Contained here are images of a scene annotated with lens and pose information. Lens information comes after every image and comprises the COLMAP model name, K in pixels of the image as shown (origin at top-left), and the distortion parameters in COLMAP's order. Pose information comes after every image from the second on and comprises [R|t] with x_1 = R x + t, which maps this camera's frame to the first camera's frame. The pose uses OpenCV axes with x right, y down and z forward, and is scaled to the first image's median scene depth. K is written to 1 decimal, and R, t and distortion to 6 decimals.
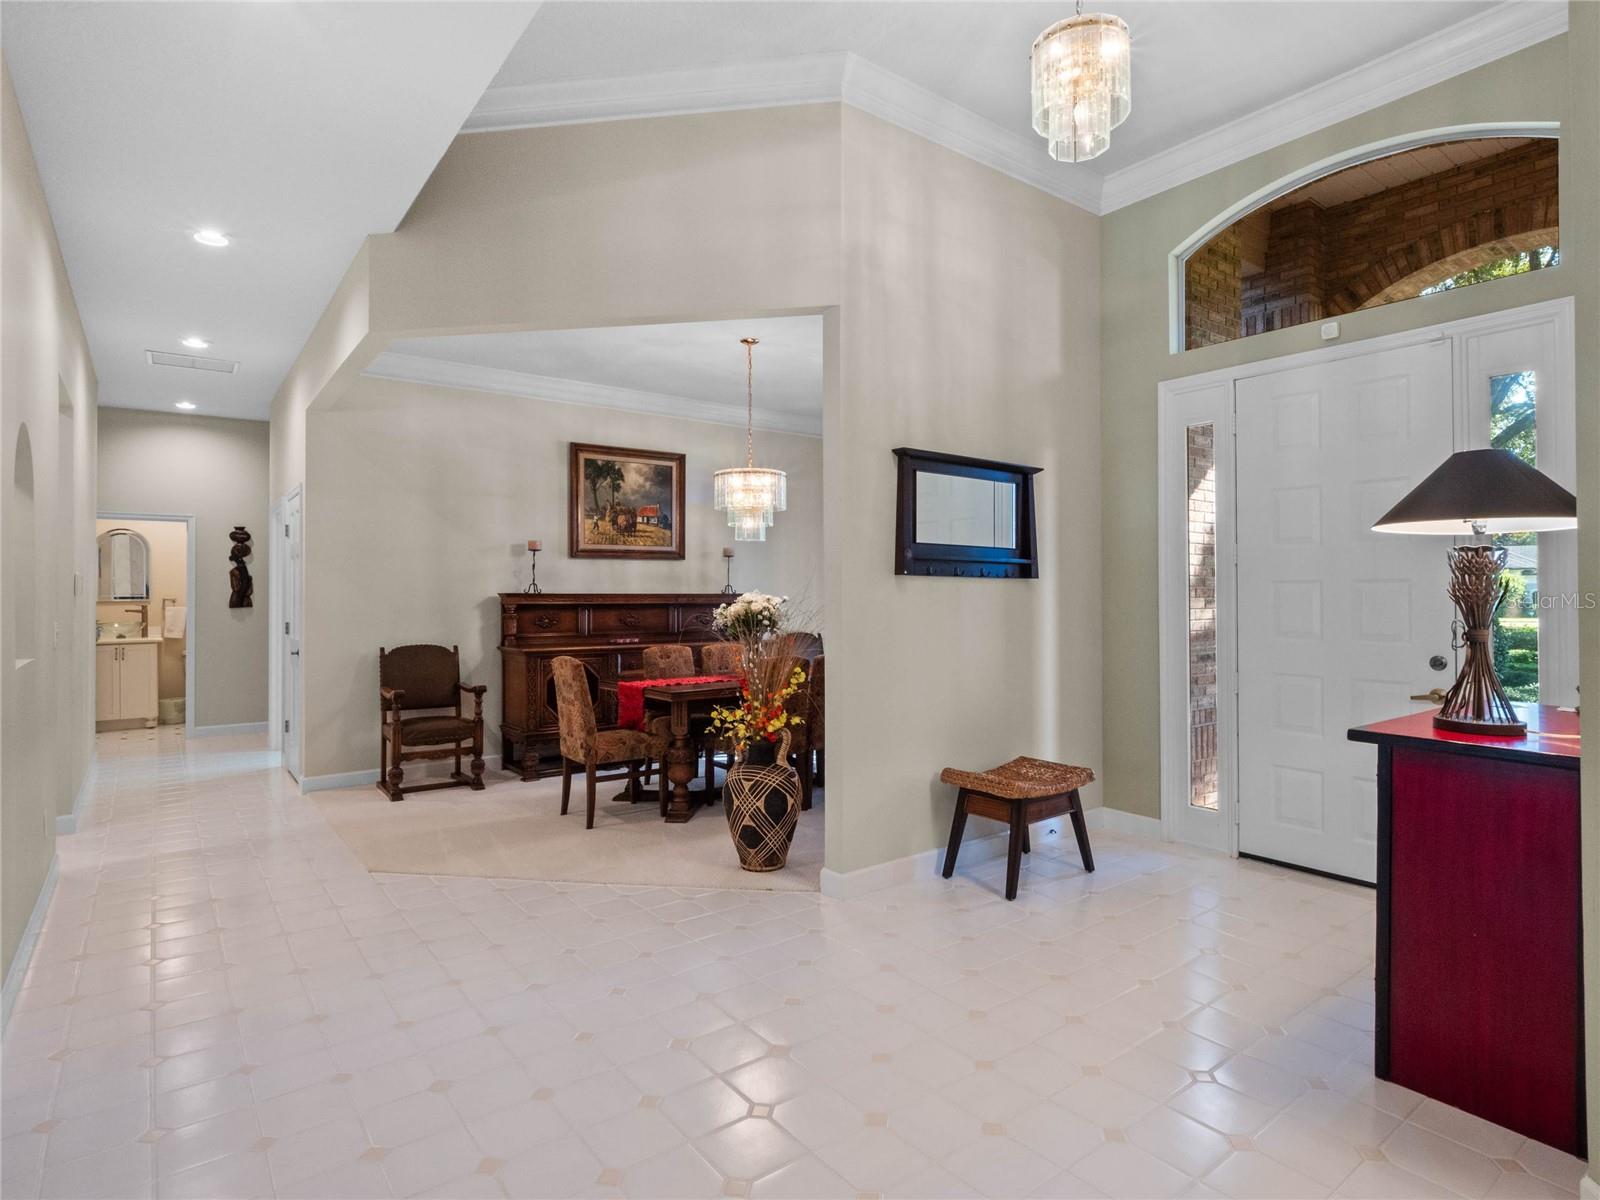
lens RADIAL K [[862.8, 0, 805.2], [0, 862.8, 586.4], [0, 0, 1]] dist [0.001174, 0.000123]
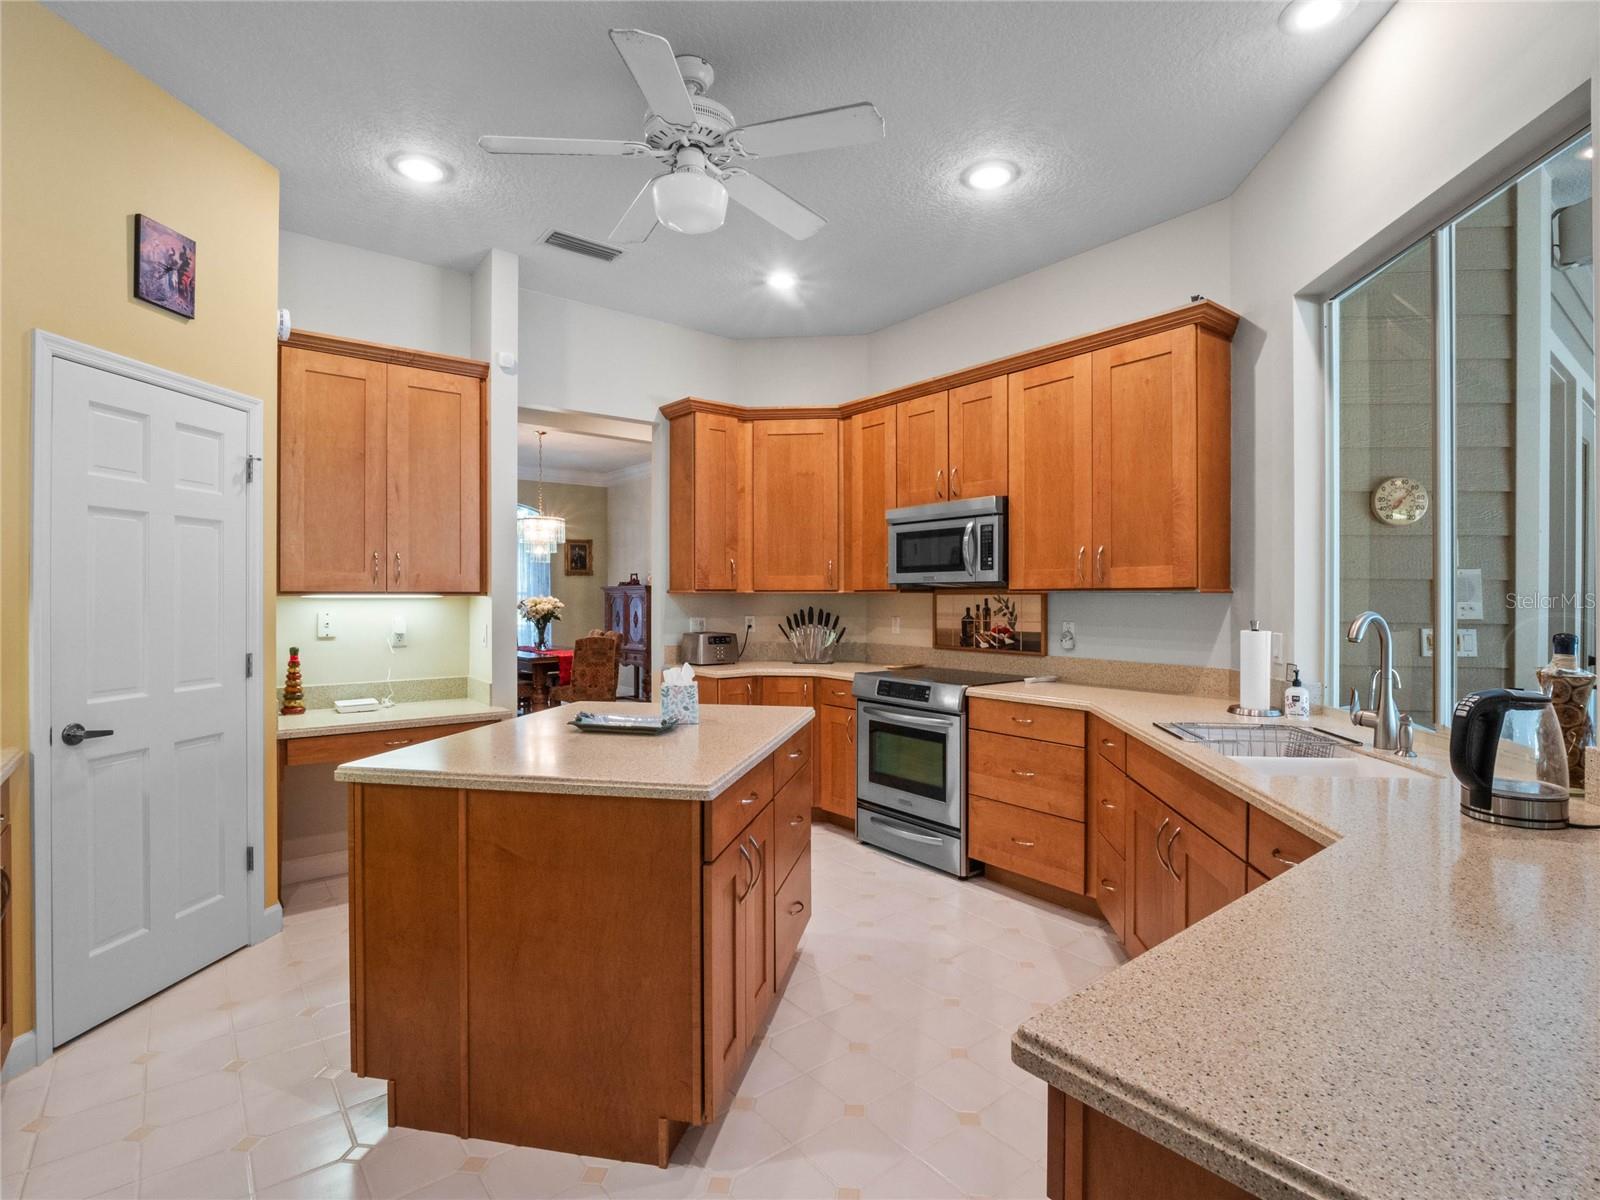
lens RADIAL K [[788.3, 0, 807.0], [0, 788.3, 599.3], [0, 0, 1]] dist [-0.001968, -0.010924]
pose [[-0.018100, -0.000548, 0.999836, -1.744279], [-0.010603, 0.999944, 0.000357, 0.009015], [-0.999780, -0.010595, -0.018104, 0.644129]]
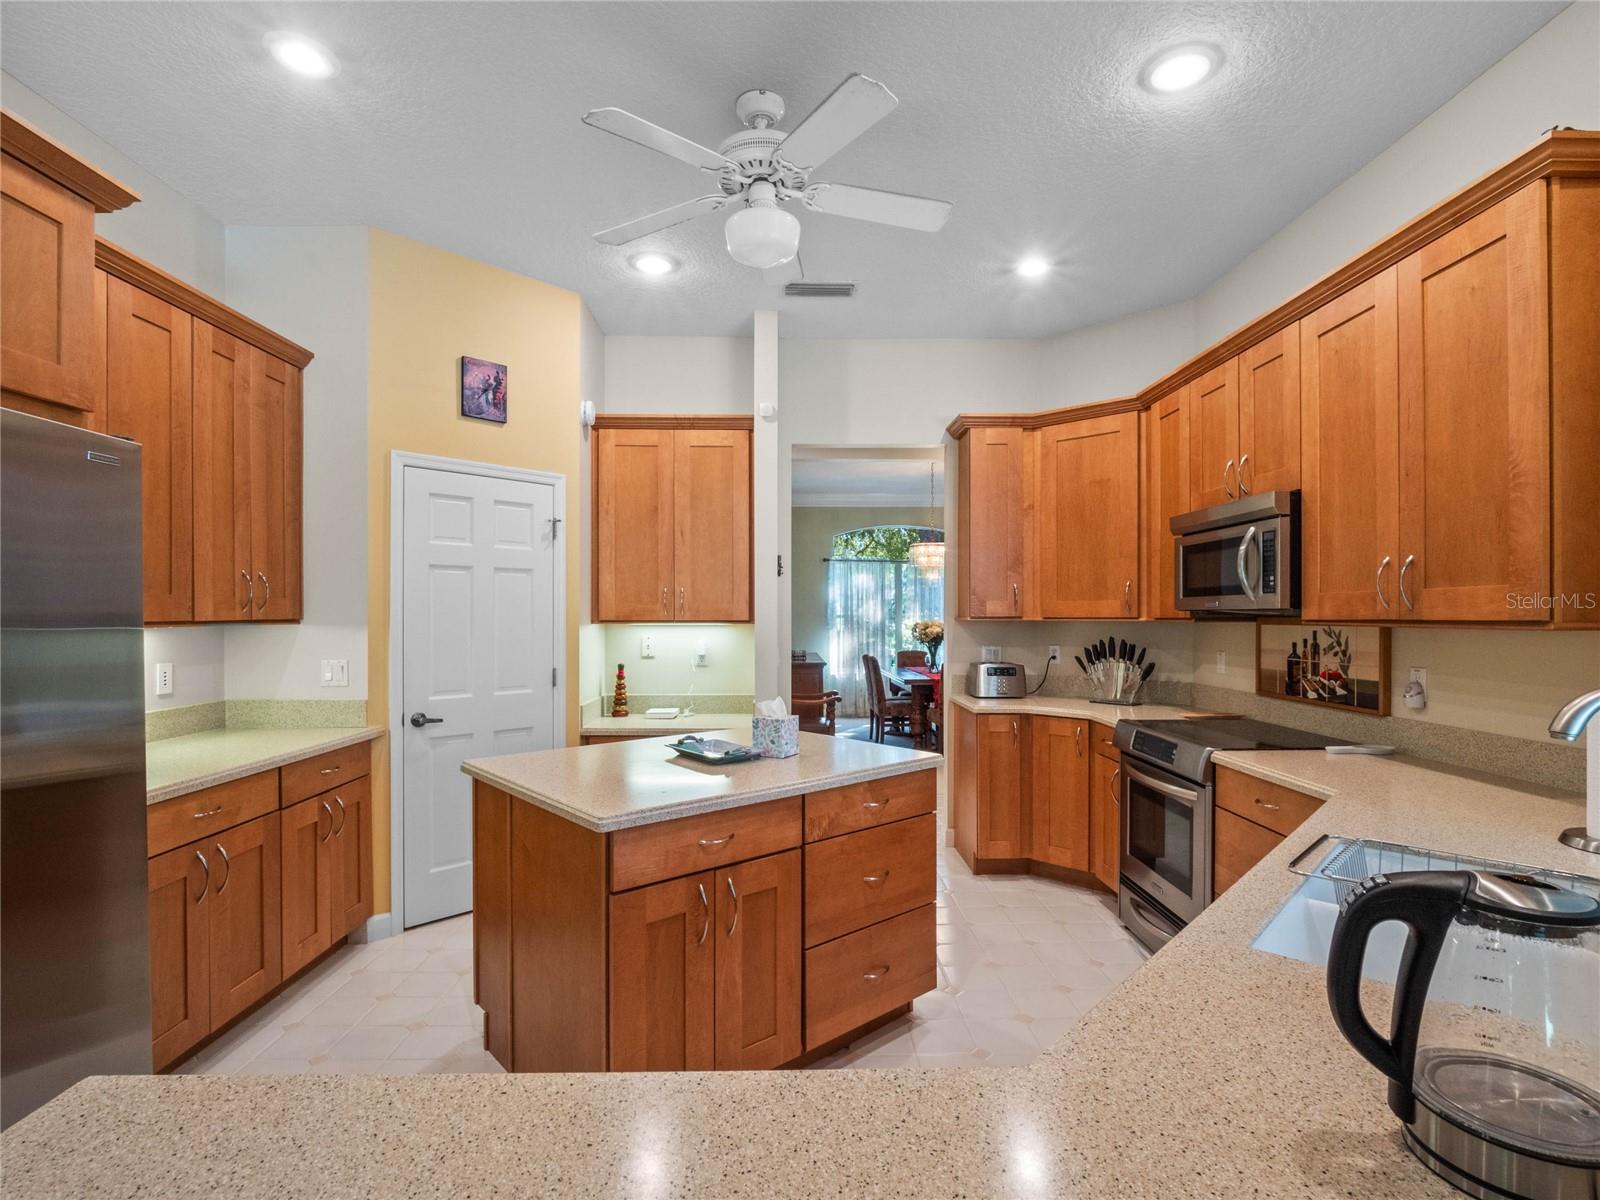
lens RADIAL K [[791.2, 0, 801.6], [0, 791.2, 617.0], [0, 0, 1]] dist [-0.001312, -0.010317]
pose [[0.595350, 0.001392, 0.803465, -1.627382], [-0.010460, 0.999927, 0.006018, -0.004226], [-0.803399, -0.011987, 0.595321, 0.381613]]
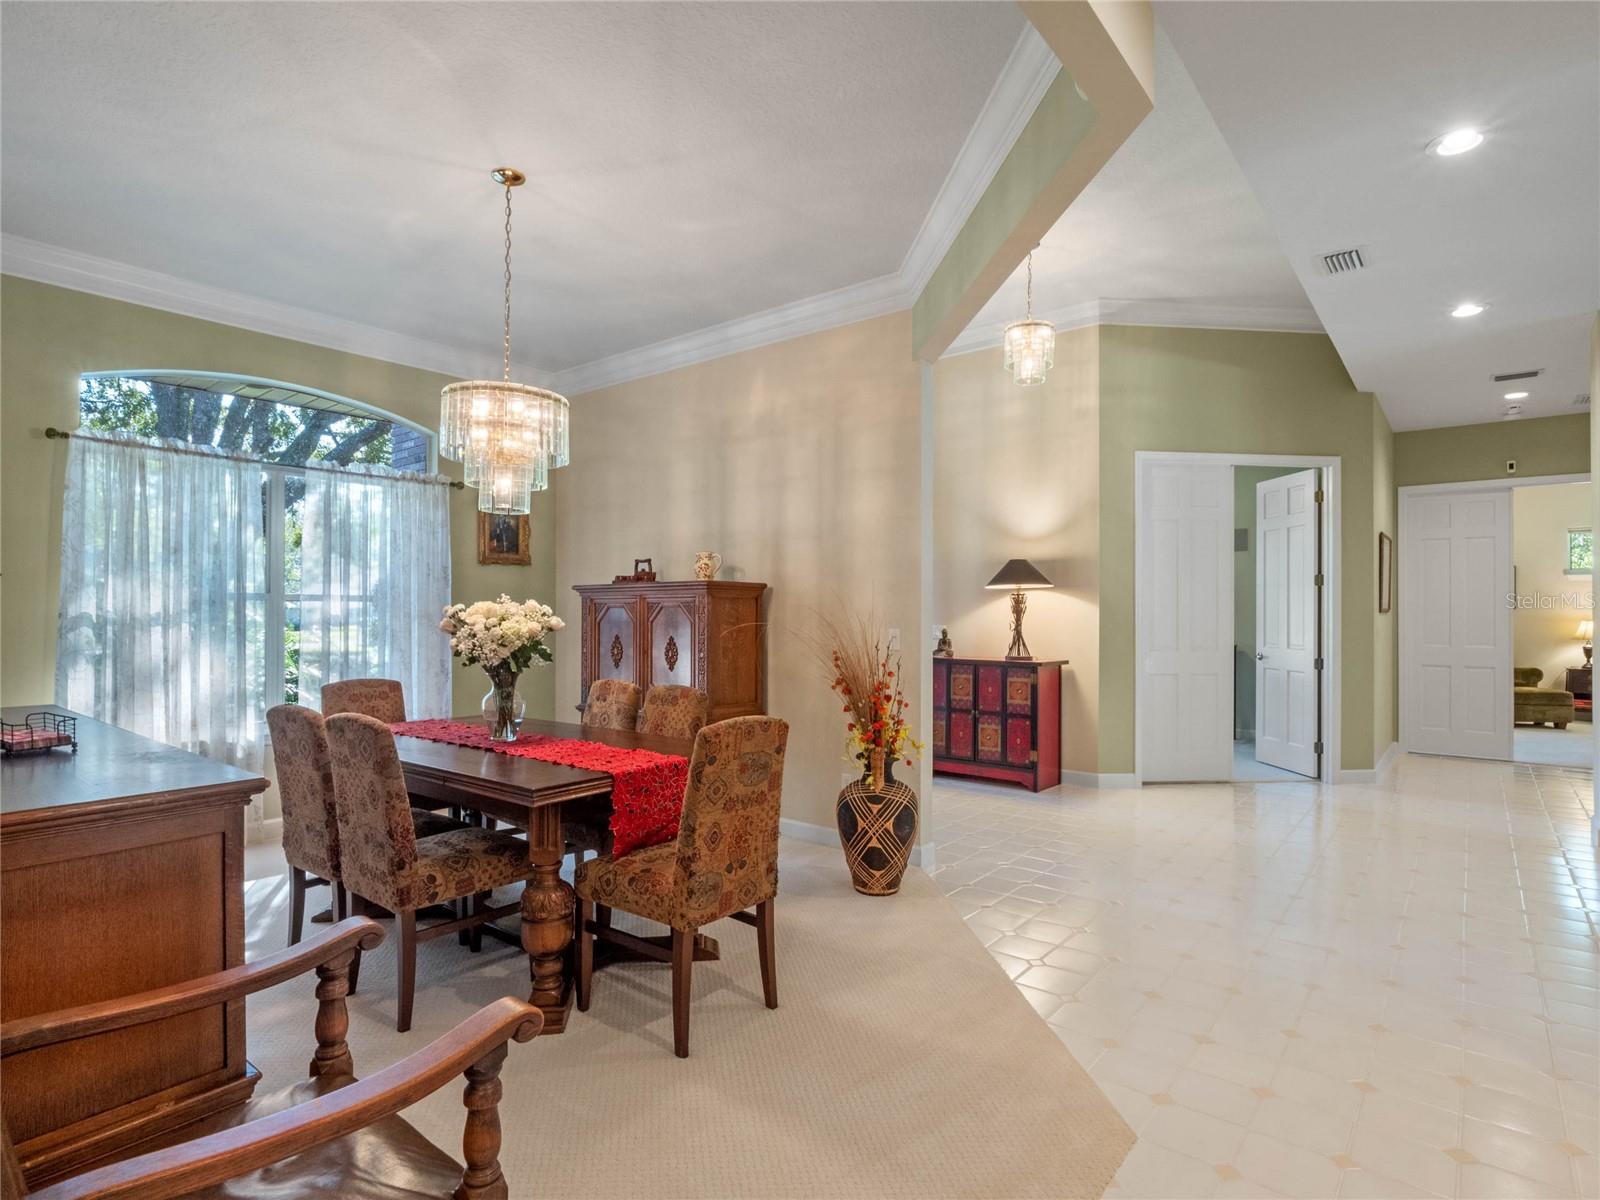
lens RADIAL K [[828.4, 0, 800.0], [0, 828.4, 600.0], [0, 0, 1]] dist [0.000531, -0.000003]
pose [[-0.225628, 0.021344, 0.973980, -0.787185], [-0.012619, 0.999612, -0.024829, 0.023137], [-0.974132, -0.017893, -0.225271, 1.089389]]
